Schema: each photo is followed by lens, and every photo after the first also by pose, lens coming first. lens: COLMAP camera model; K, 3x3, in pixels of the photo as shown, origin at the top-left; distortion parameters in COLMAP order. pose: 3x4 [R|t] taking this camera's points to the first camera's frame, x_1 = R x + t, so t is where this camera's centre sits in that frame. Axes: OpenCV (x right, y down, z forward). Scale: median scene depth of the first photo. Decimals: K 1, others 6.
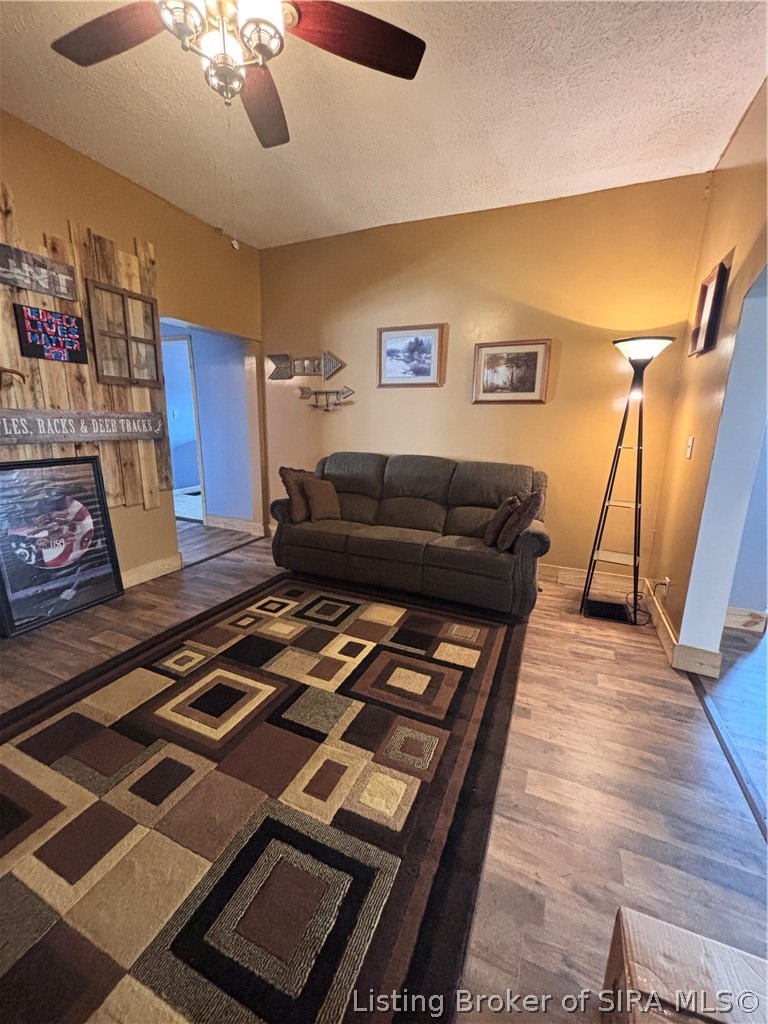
lens RADIAL K [[411.7, 0, 385.6], [0, 411.7, 511.6], [0, 0, 1]] dist [-0.011899, 0.000757]
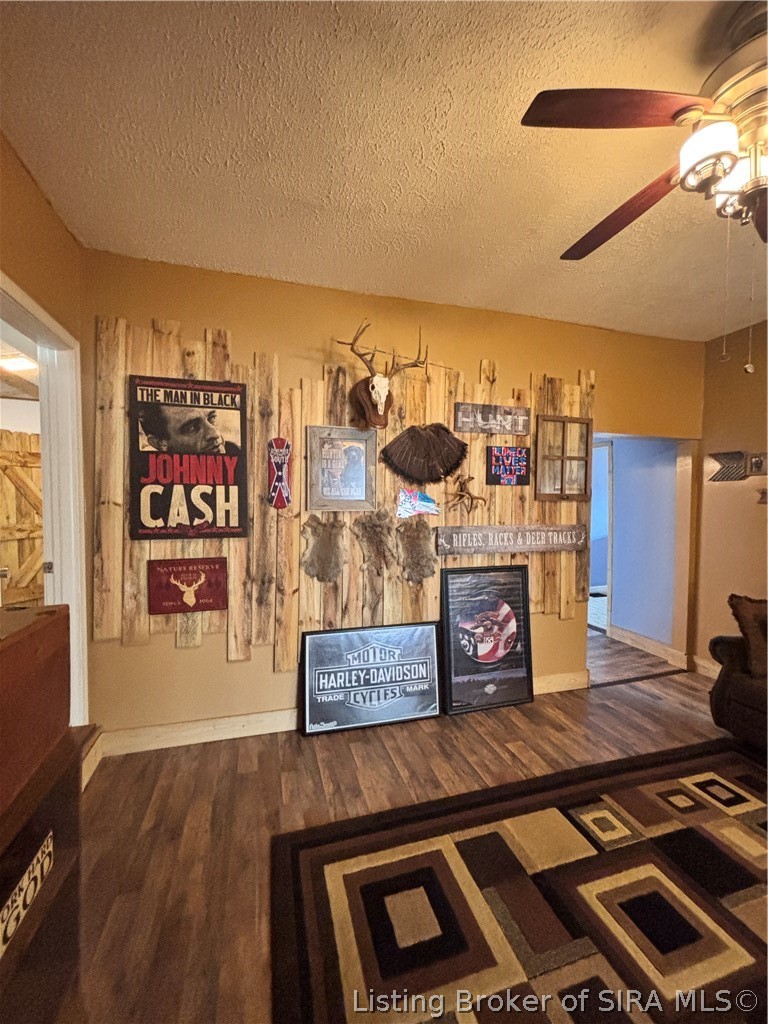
lens RADIAL K [[411.7, 0, 384.0], [0, 411.7, 512.5], [0, 0, 1]] dist [-0.011899, 0.000757]
pose [[0.643422, 0.003414, -0.765504, -0.114114], [-0.156291, 0.979512, -0.126998, -0.079088], [0.749387, 0.201355, 0.630774, -0.011670]]
